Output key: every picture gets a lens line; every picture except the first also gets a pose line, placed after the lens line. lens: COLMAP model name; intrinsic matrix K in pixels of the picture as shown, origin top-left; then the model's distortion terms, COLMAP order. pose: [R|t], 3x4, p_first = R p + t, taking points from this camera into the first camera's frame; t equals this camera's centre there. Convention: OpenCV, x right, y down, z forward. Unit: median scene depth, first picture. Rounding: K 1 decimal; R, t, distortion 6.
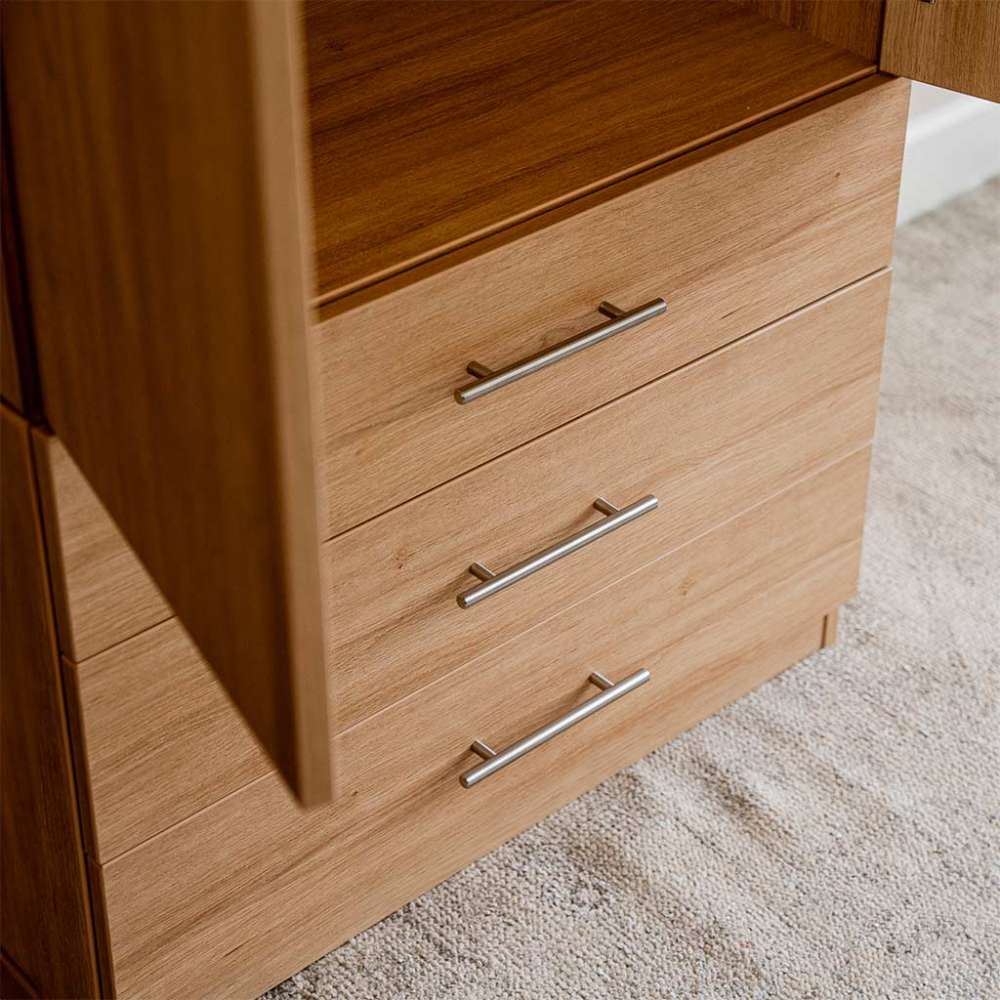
lens RADIAL K [[2174.8, 0, 498.3], [0, 2174.8, 437.5], [0, 0, 1]] dist [0.161116, 0.000000]
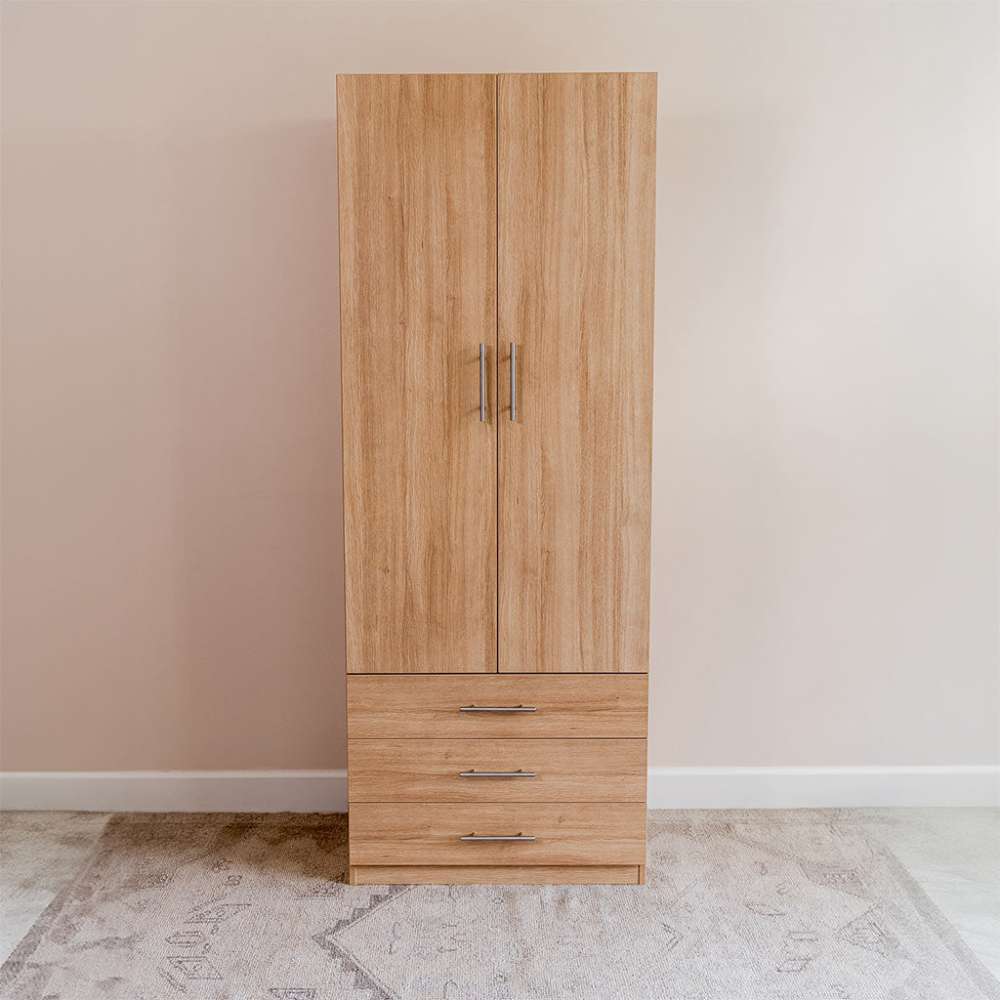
lens RADIAL K [[1075.8, 0, 470.9], [0, 1075.8, 533.2], [0, 0, 1]] dist [0.000493, 0.000000]
pose [[0.745848, 0.105325, -0.657736, 1.013096], [-0.368886, 0.887493, -0.276186, 0.186282], [0.554647, 0.448623, 0.700788, -0.365388]]
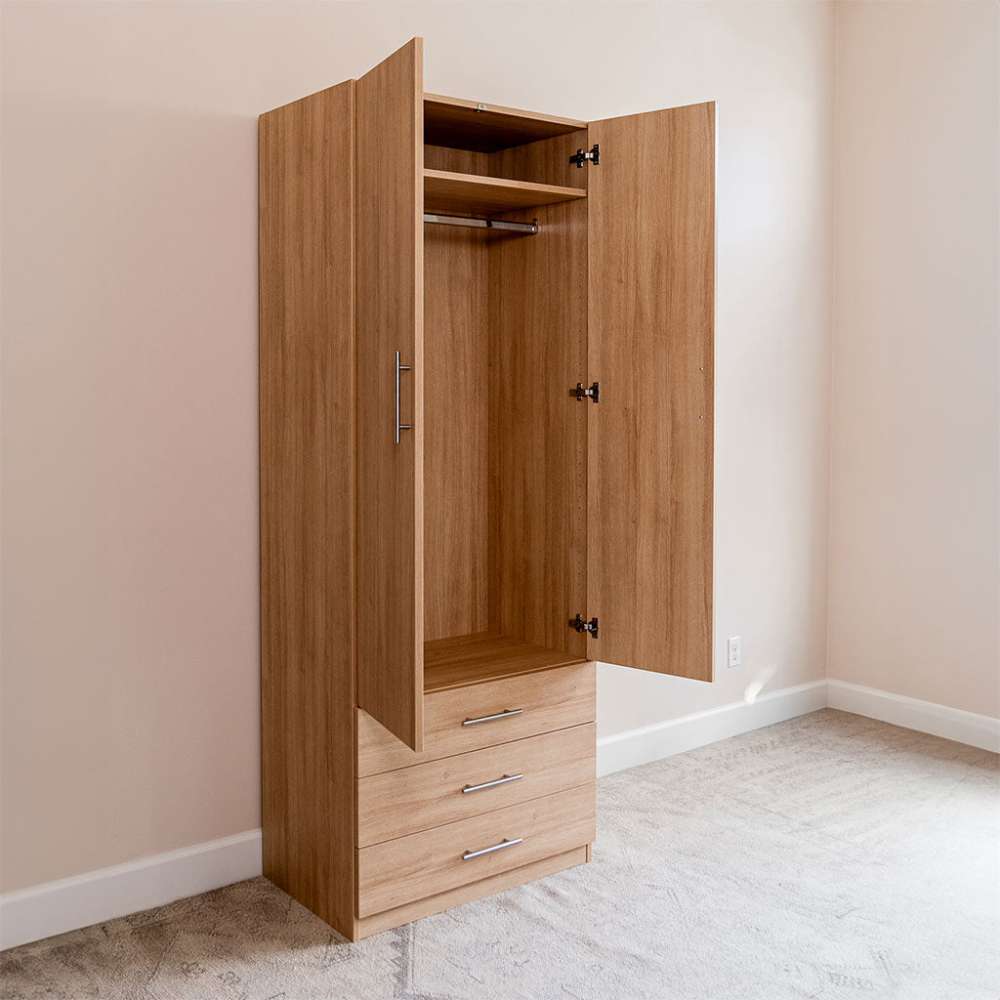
lens RADIAL K [[1166.4, 0, 436.4], [0, 1166.4, 485.2], [0, 0, 1]] dist [-0.012274, 0.000000]
pose [[0.996595, 0.006214, -0.082222, 0.083197], [-0.044917, 0.877135, -0.478138, 0.492766], [0.069149, 0.480203, 0.874427, -0.797662]]
